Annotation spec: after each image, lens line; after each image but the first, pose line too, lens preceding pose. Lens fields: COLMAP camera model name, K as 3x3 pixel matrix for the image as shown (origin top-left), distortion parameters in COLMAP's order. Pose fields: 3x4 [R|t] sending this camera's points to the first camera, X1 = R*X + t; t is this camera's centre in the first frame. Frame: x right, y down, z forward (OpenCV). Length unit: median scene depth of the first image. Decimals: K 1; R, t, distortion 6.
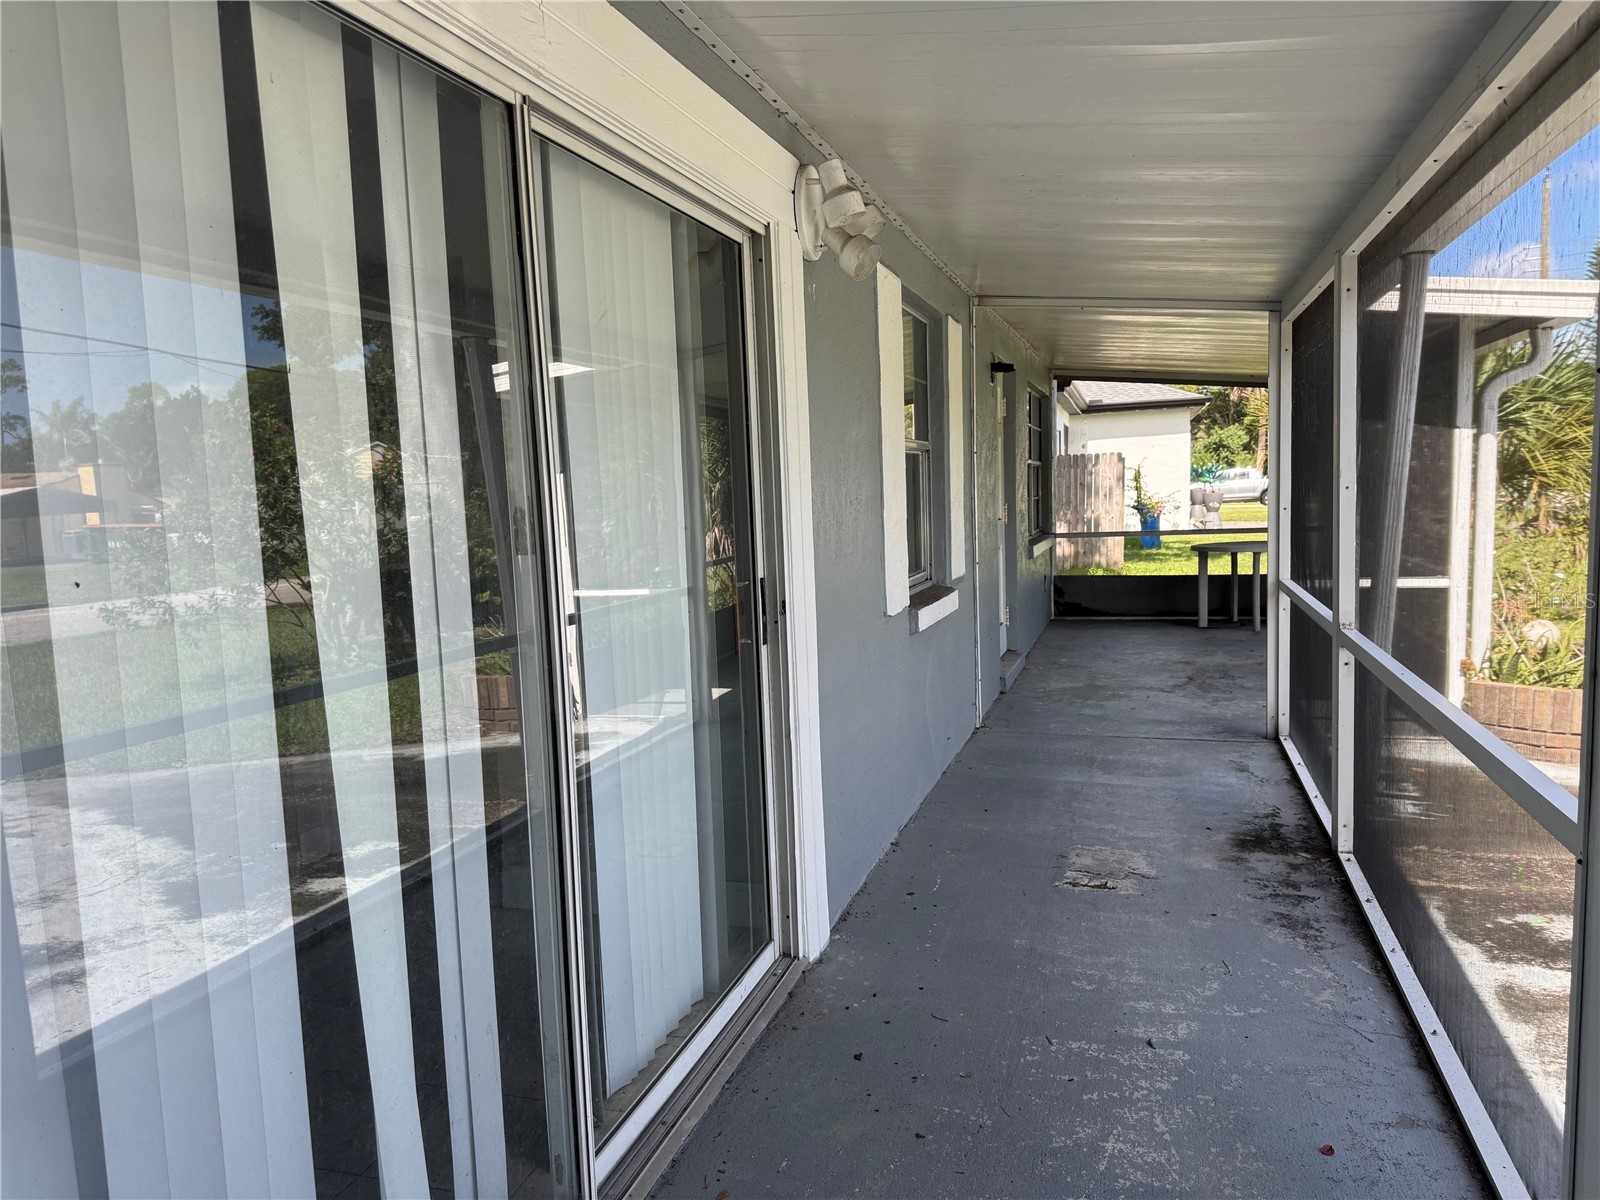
lens RADIAL K [[1127.9, 0, 801.0], [0, 1127.9, 601.1], [0, 0, 1]] dist [0.039736, -0.047035]
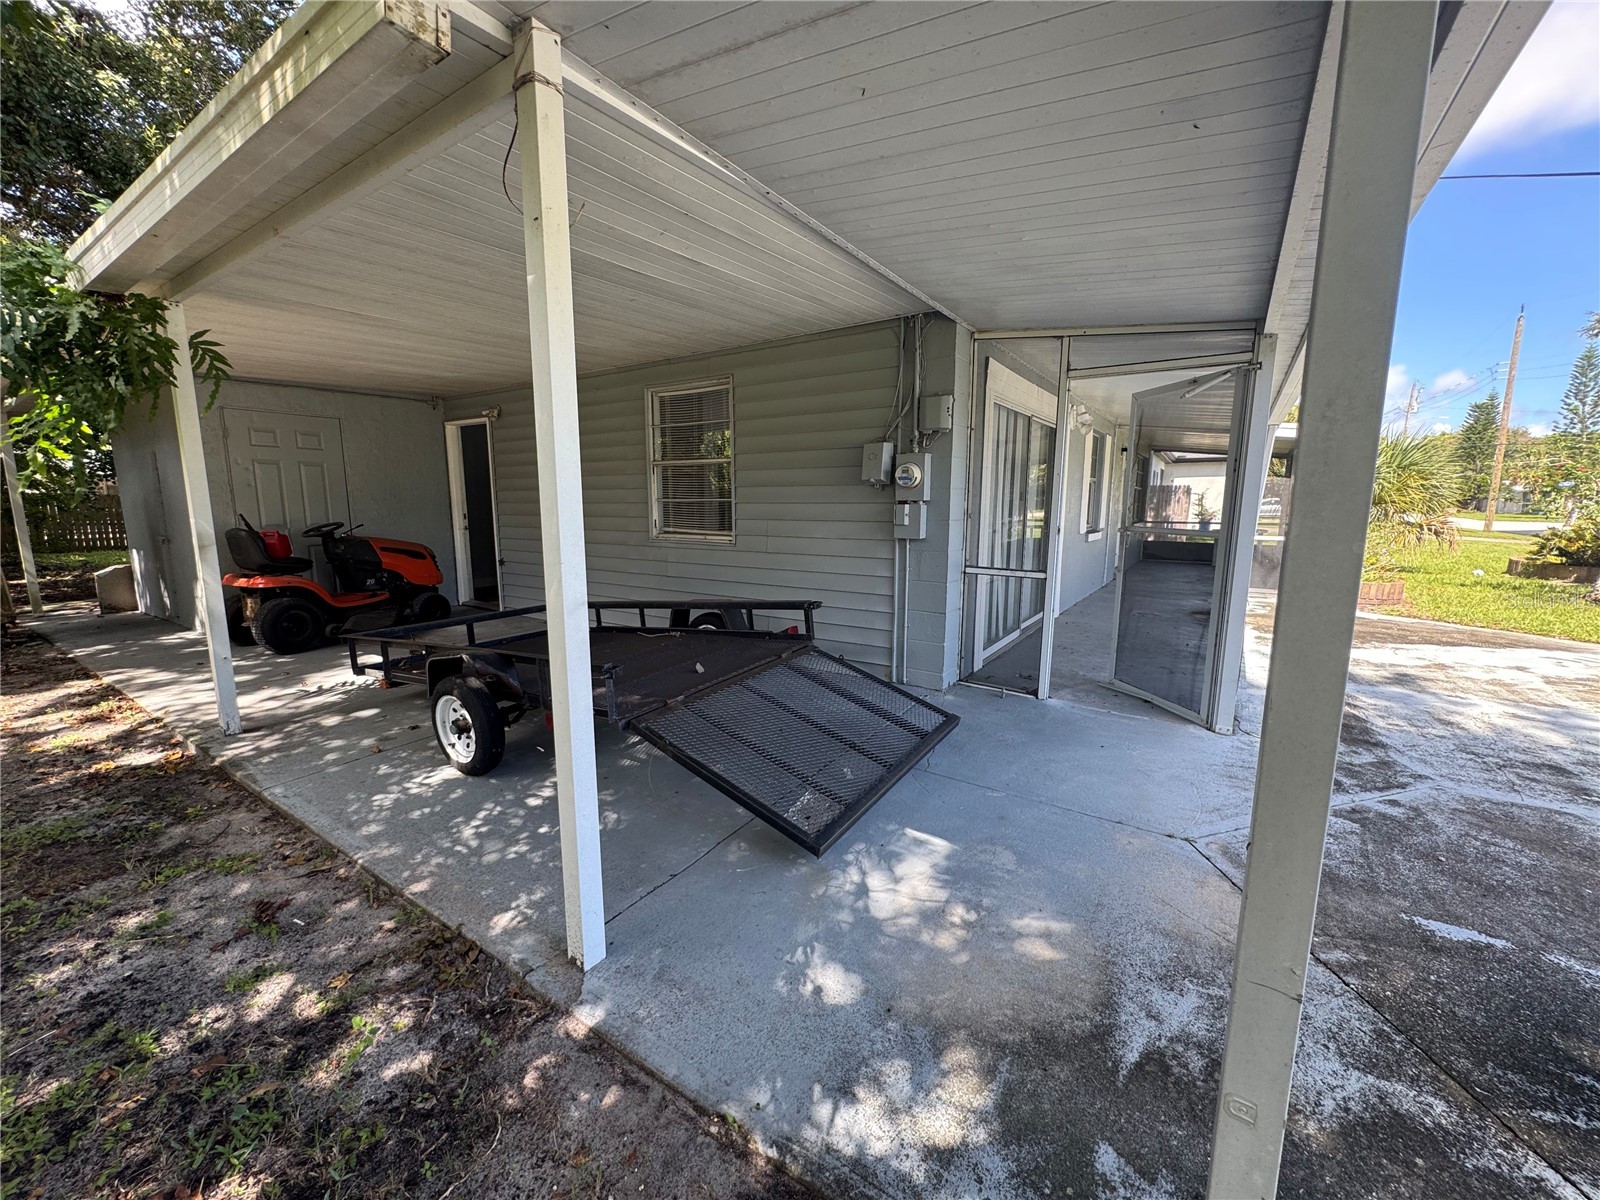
lens RADIAL K [[640.5, 0, 797.2], [0, 640.5, 597.9], [0, 0, 1]] dist [-0.007664, 0.001599]
pose [[0.957755, 0.077892, -0.276837, -0.075490], [-0.062174, 0.995939, 0.065122, 0.054204], [0.280785, -0.045159, 0.958708, -0.420258]]
